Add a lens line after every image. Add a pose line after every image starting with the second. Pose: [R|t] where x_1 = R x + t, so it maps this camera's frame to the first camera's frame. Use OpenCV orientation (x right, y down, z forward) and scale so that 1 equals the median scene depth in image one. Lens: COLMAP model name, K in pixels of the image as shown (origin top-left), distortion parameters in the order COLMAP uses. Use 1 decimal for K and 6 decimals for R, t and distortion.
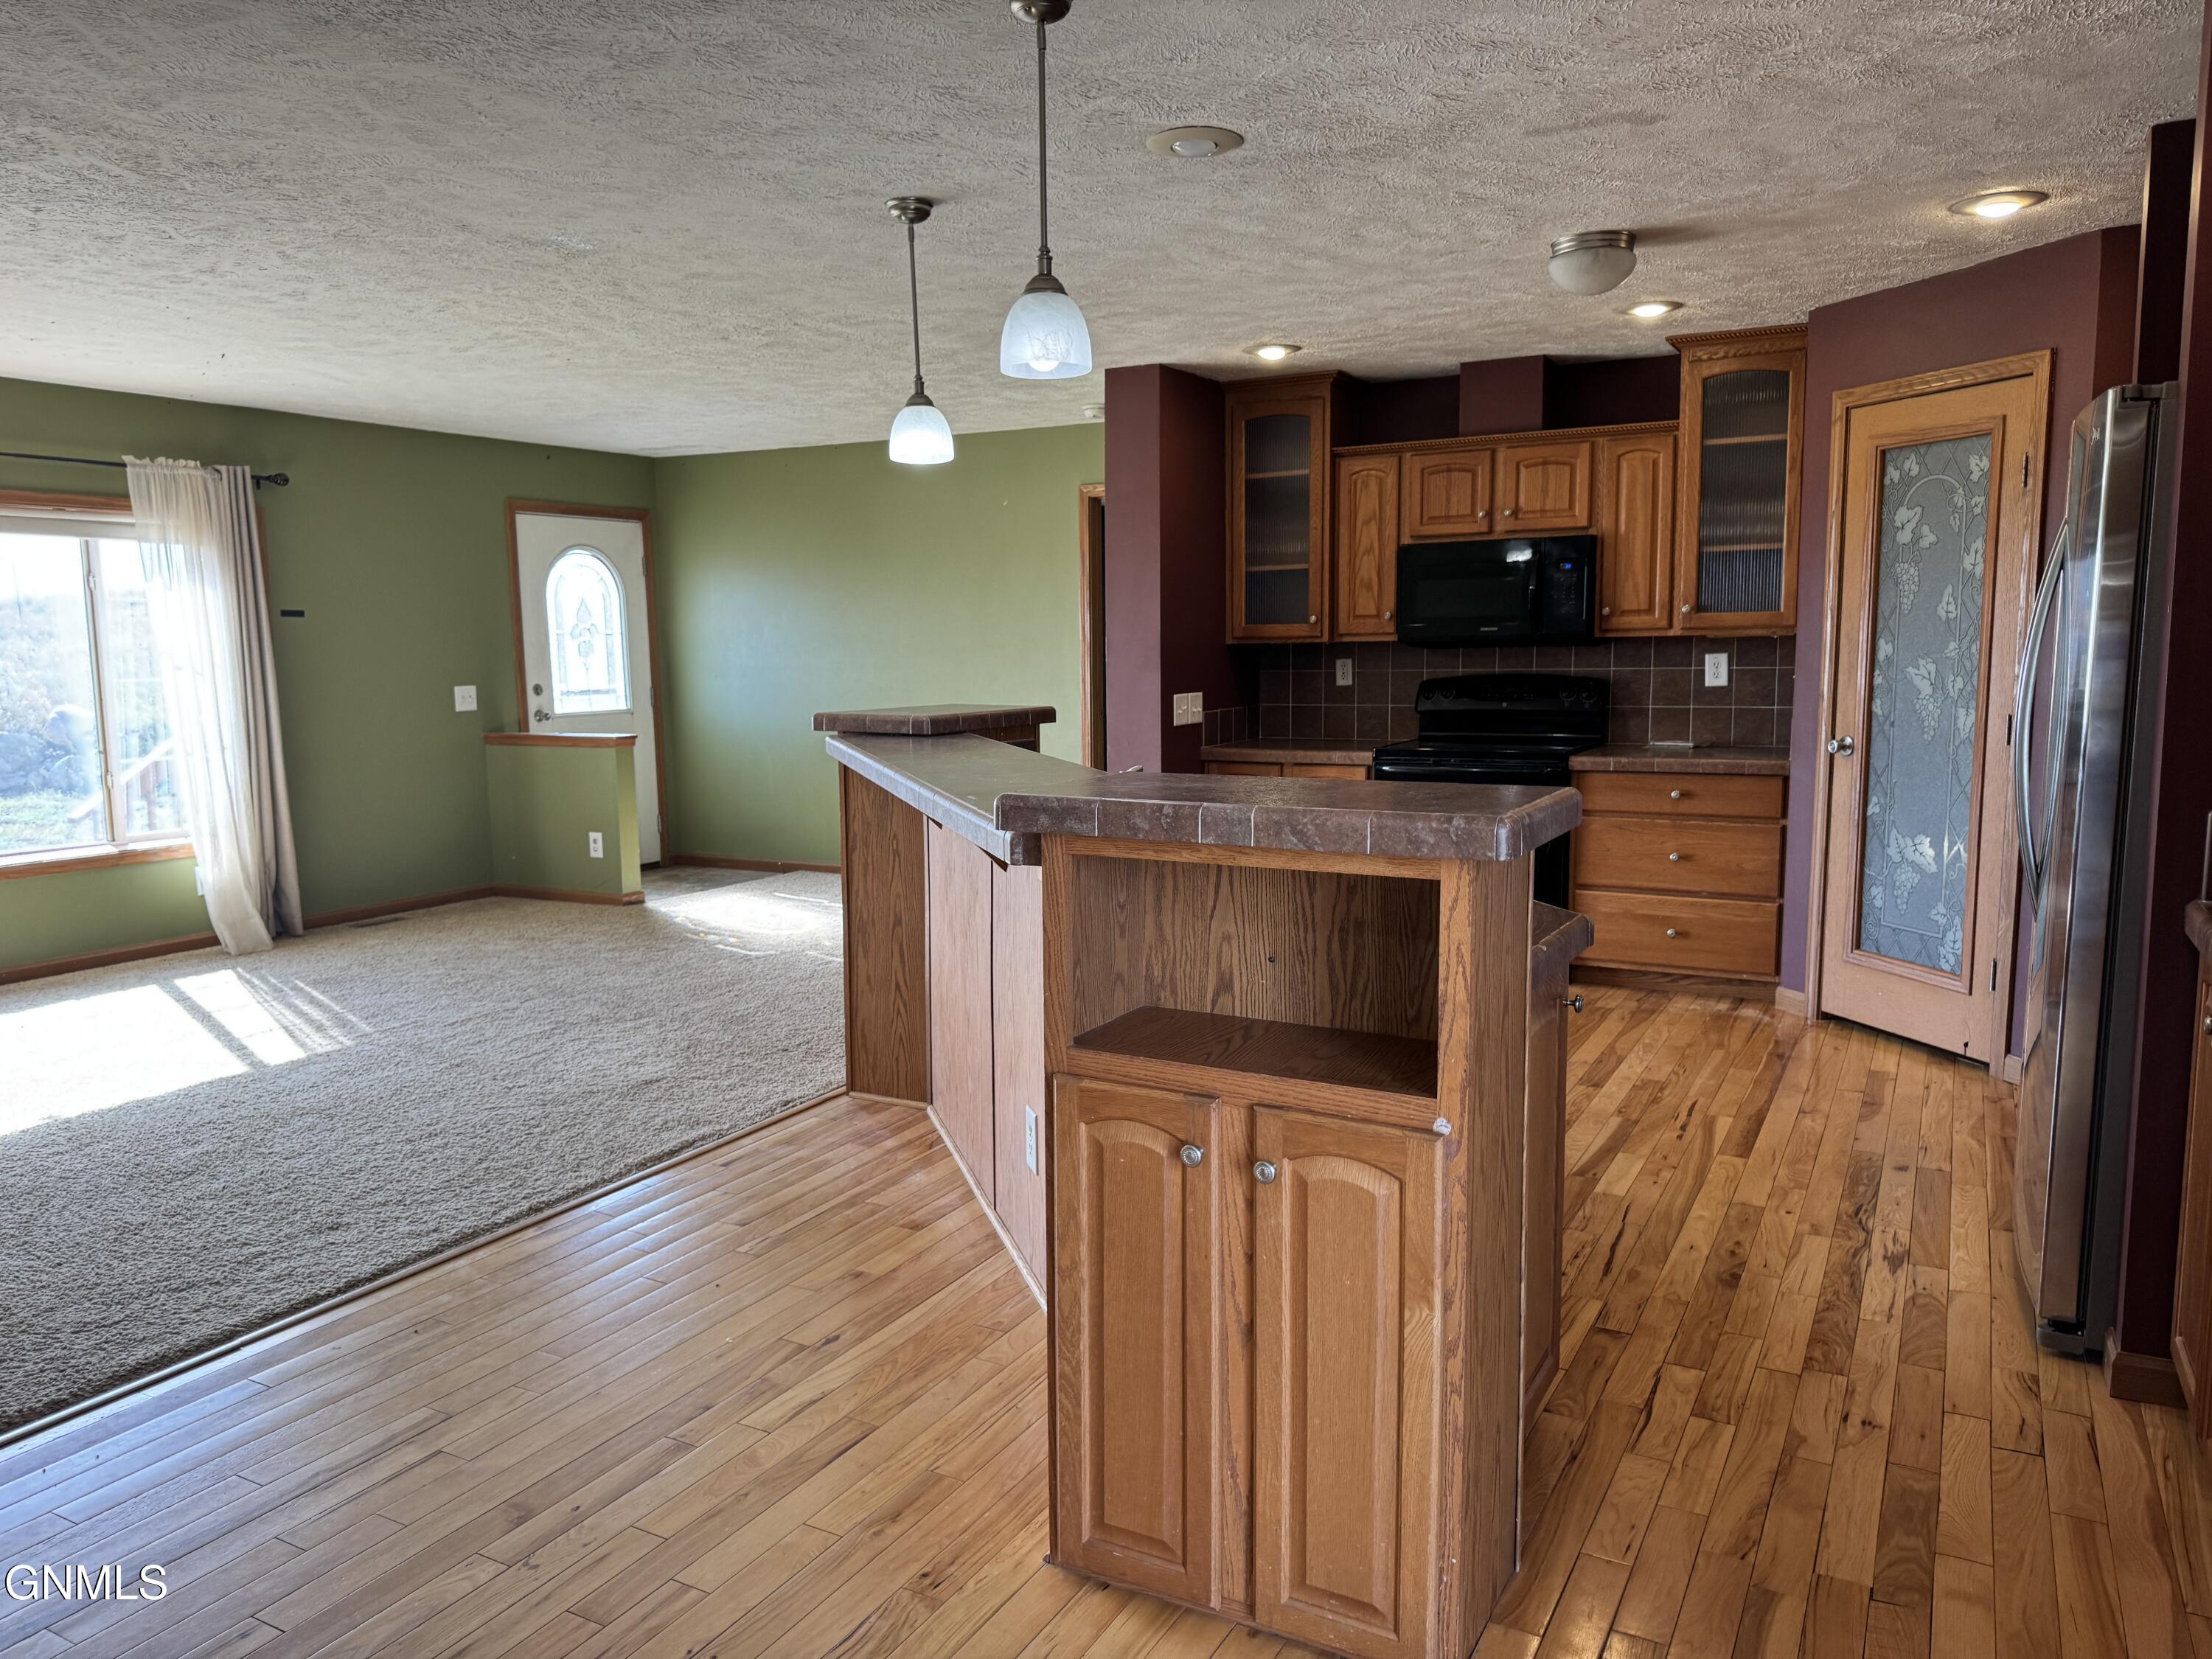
lens RADIAL K [[1548.7, 0, 1109.0], [0, 1548.7, 840.8], [0, 0, 1]] dist [0.042195, -0.053243]
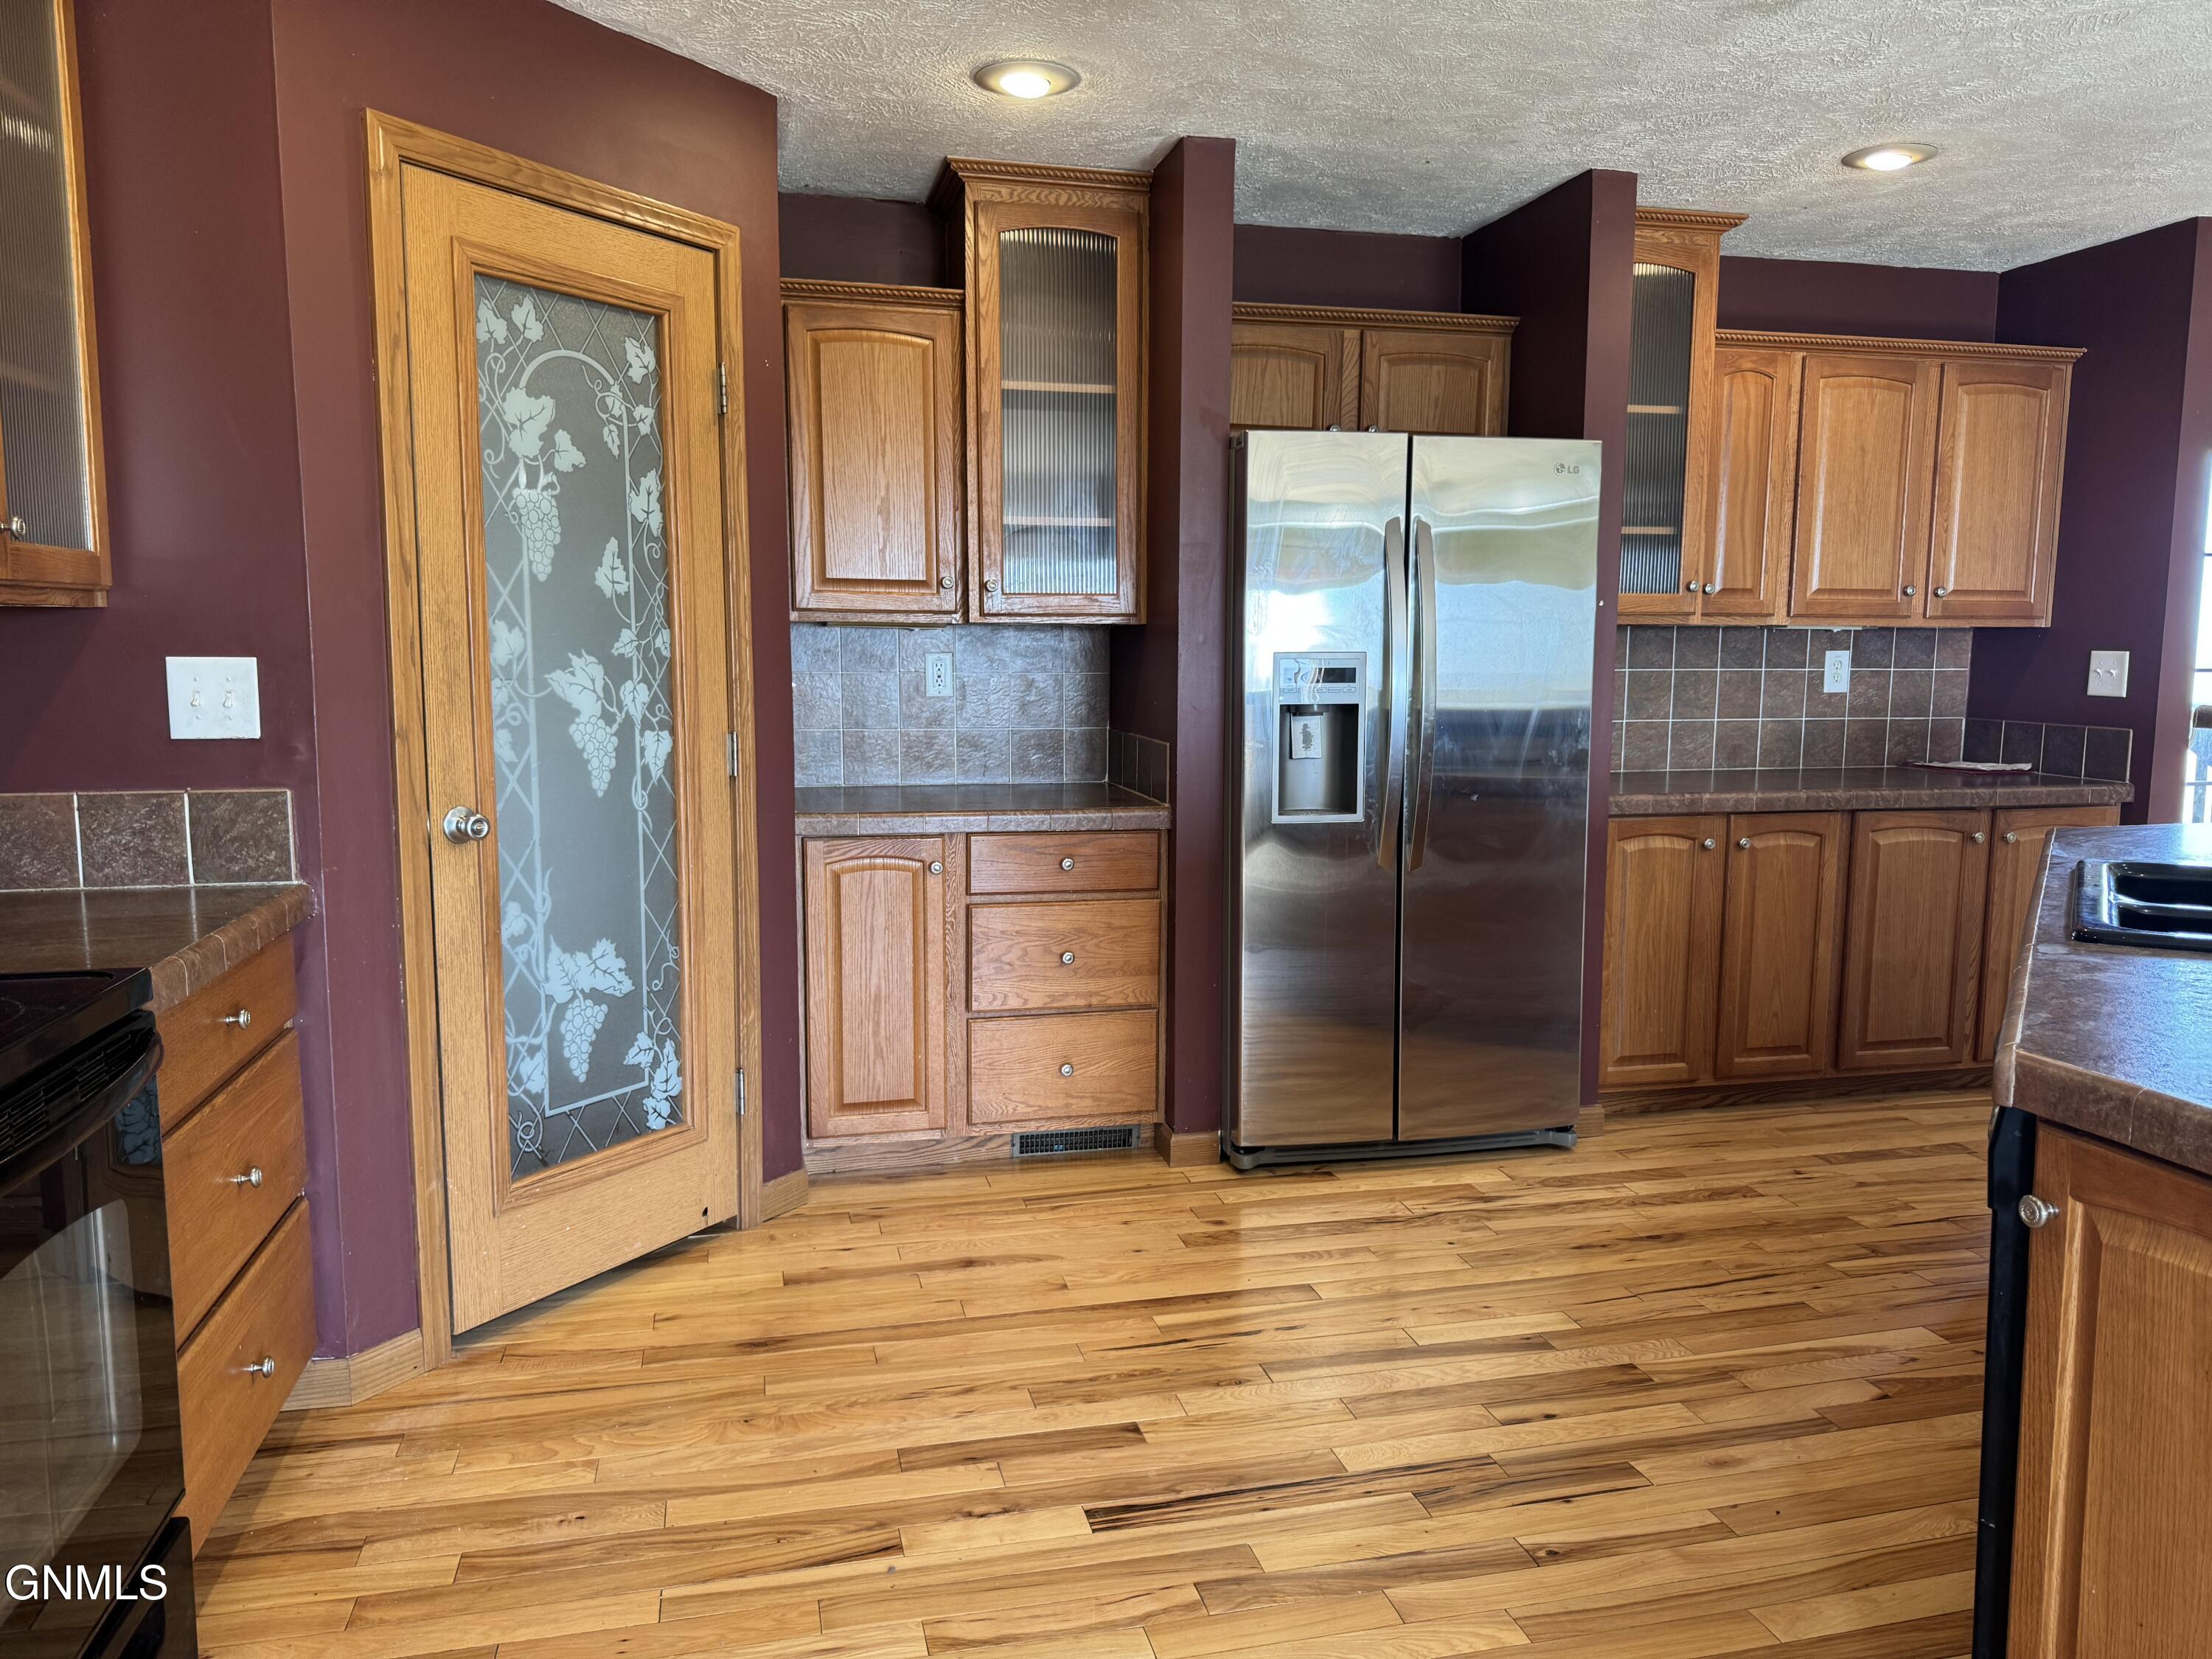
lens RADIAL K [[1548.7, 0, 1110.6], [0, 1548.7, 840.9], [0, 0, 1]] dist [0.042195, -0.053243]
pose [[-0.669242, -0.082735, 0.738424, -0.057006], [0.101229, 0.974364, 0.200916, -0.126495], [-0.736117, 0.209212, -0.643710, 1.072584]]
